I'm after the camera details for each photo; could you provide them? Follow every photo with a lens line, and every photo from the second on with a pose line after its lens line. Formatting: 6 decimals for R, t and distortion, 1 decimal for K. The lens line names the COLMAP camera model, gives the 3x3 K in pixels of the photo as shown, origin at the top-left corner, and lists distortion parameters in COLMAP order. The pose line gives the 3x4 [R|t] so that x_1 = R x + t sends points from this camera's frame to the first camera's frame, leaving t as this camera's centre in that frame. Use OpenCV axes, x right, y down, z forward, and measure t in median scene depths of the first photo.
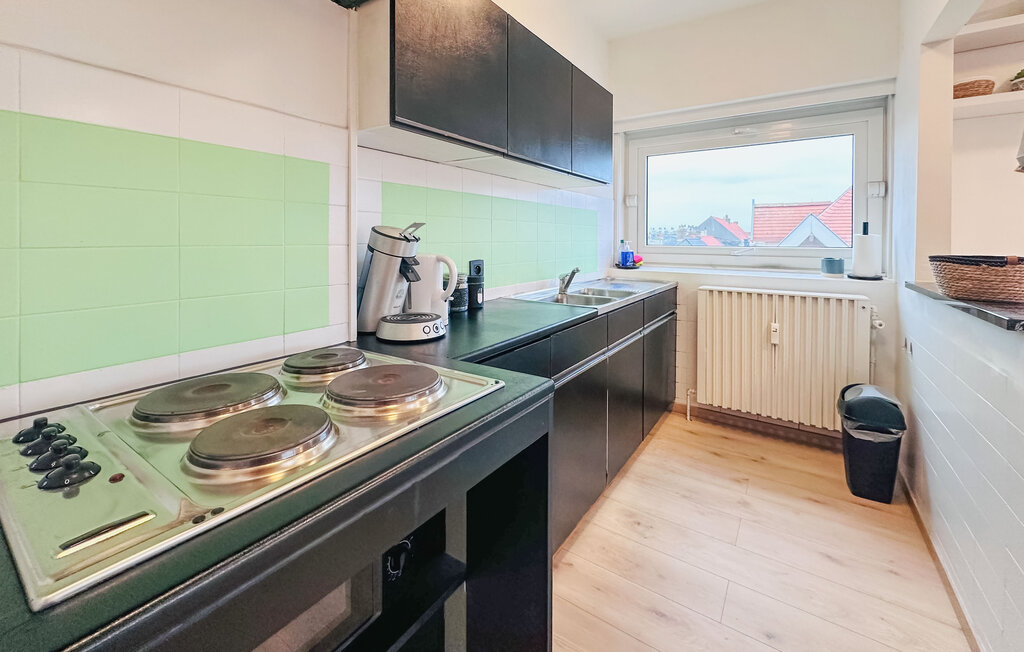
lens RADIAL K [[419.1, 0, 509.9], [0, 419.1, 237.3], [0, 0, 1]] dist [-0.000456, 0.000118]
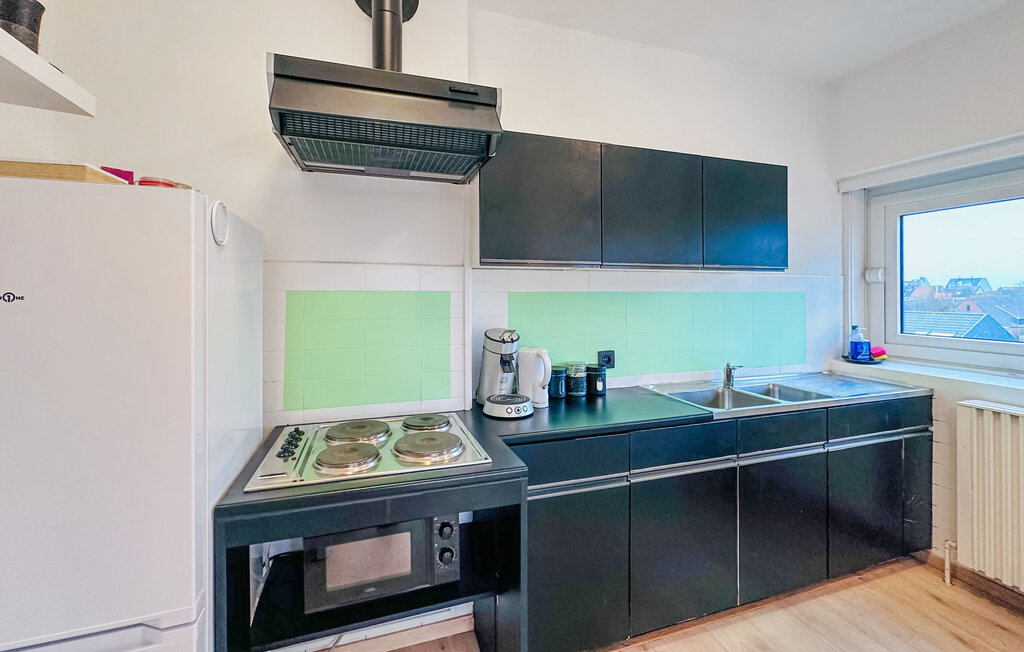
lens RADIAL K [[424.4, 0, 512.1], [0, 424.4, 288.2], [0, 0, 1]] dist [-0.003243, 0.000029]
pose [[0.798493, -0.011011, -0.601904, 0.433574], [0.004156, 0.999910, -0.012779, -0.106750], [0.601990, 0.007703, 0.798466, -0.063533]]
